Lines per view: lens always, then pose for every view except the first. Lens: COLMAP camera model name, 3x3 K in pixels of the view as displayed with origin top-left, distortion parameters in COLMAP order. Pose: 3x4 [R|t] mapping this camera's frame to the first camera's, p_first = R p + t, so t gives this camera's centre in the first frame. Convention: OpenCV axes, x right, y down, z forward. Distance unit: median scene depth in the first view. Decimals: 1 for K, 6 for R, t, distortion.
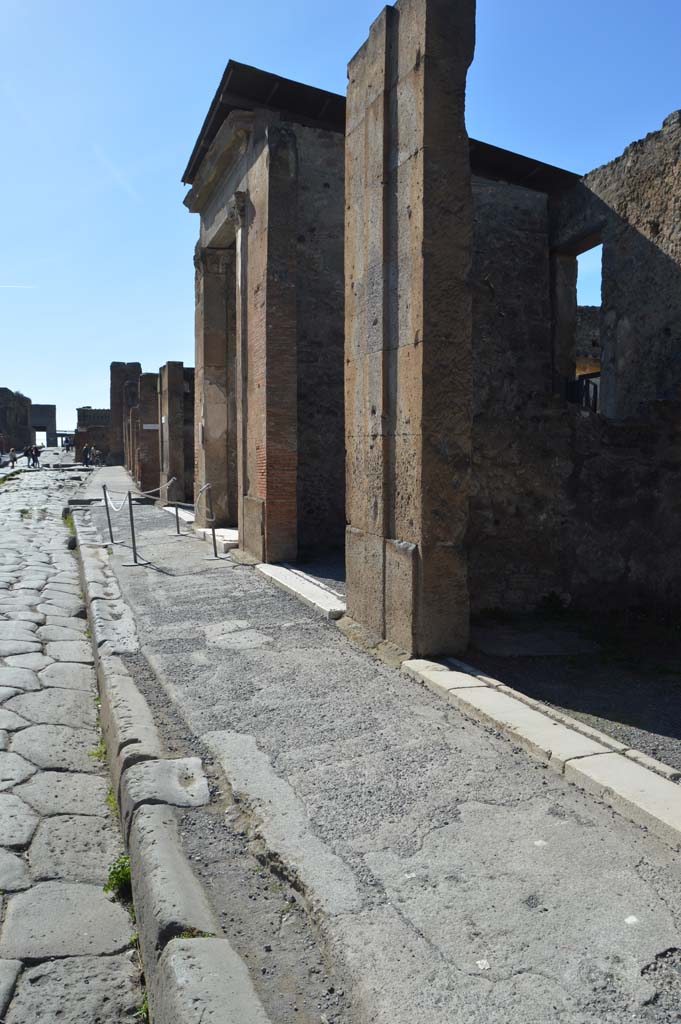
lens RADIAL K [[800.5, 0, 340.0], [0, 800.5, 513.8], [0, 0, 1]] dist [-0.066417, -0.001625]
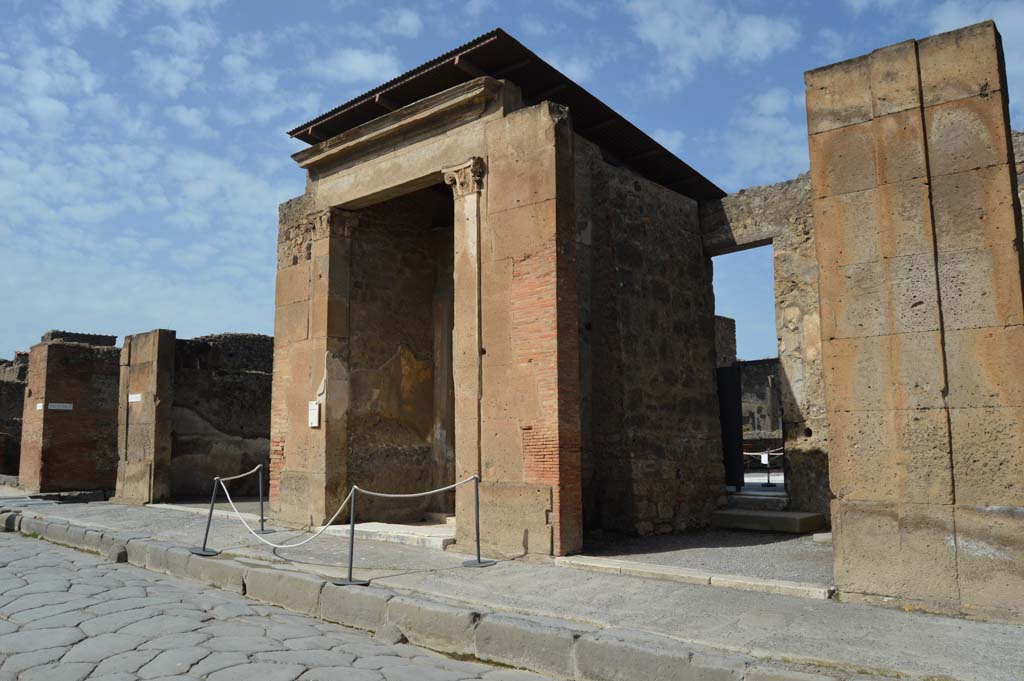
lens RADIAL K [[800.5, 0, 510.7], [0, 800.5, 339.9], [0, 0, 1]] dist [-0.066417, -0.001625]
pose [[0.877779, 0.050676, 0.476378, -0.505612], [0.045870, 0.980930, -0.188869, -0.008873], [-0.476865, 0.187637, 0.858715, 0.188152]]
